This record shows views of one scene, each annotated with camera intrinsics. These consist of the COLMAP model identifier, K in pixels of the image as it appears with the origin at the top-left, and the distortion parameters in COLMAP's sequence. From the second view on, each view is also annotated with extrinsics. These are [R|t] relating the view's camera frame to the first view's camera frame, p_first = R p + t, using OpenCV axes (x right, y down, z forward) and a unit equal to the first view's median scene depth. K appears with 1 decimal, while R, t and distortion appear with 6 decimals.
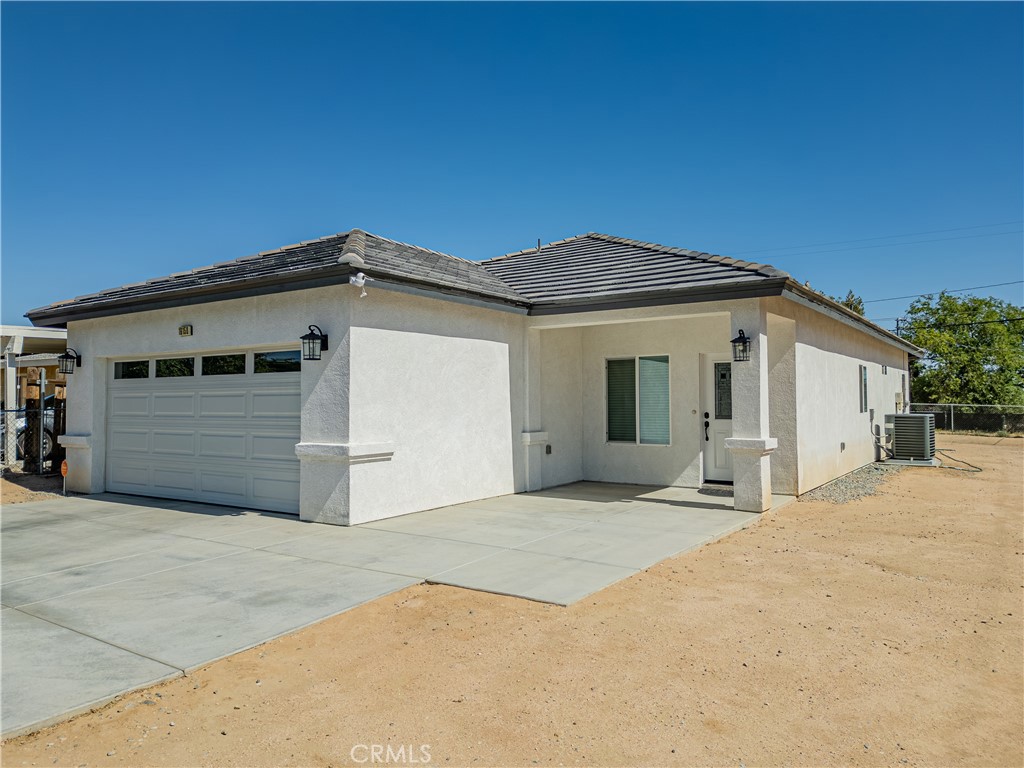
lens RADIAL K [[723.6, 0, 506.3], [0, 723.6, 386.0], [0, 0, 1]] dist [0.022214, -0.000610]
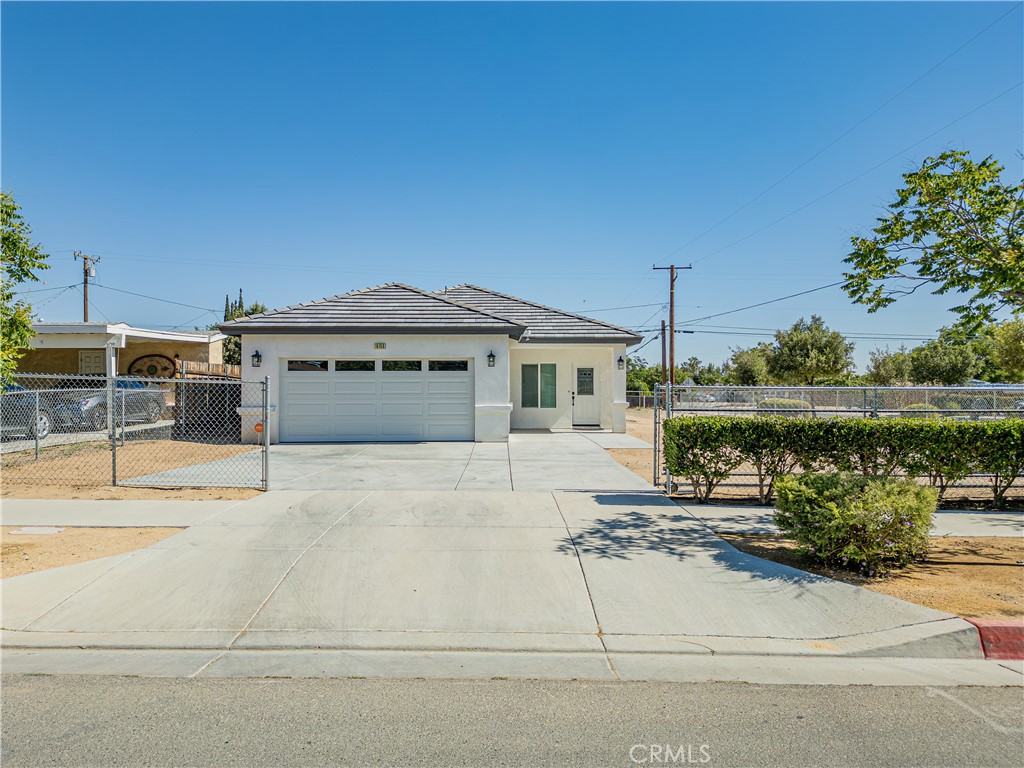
lens RADIAL K [[713.4, 0, 508.9], [0, 713.4, 383.9], [0, 0, 1]] dist [0.084258, -0.092109]
pose [[0.819505, 0.006164, 0.573039, -1.162349], [-0.015396, 0.999818, 0.011263, -0.006793], [-0.572866, -0.018052, 0.819450, -0.621401]]
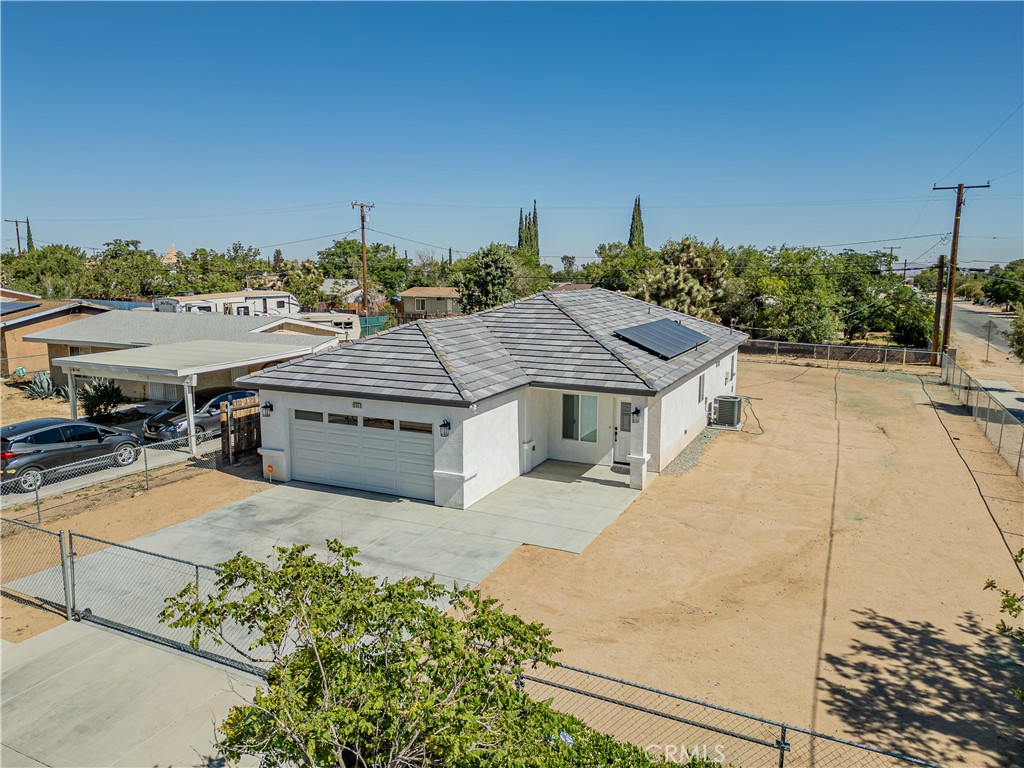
lens RADIAL K [[713.4, 0, 508.9], [0, 713.4, 383.9], [0, 0, 1]] dist [0.084258, -0.092109]
pose [[0.988129, -0.018355, 0.152526, -0.322992], [-0.008932, 0.984292, 0.176320, -0.455235], [-0.153367, -0.175590, 0.972444, -0.861300]]
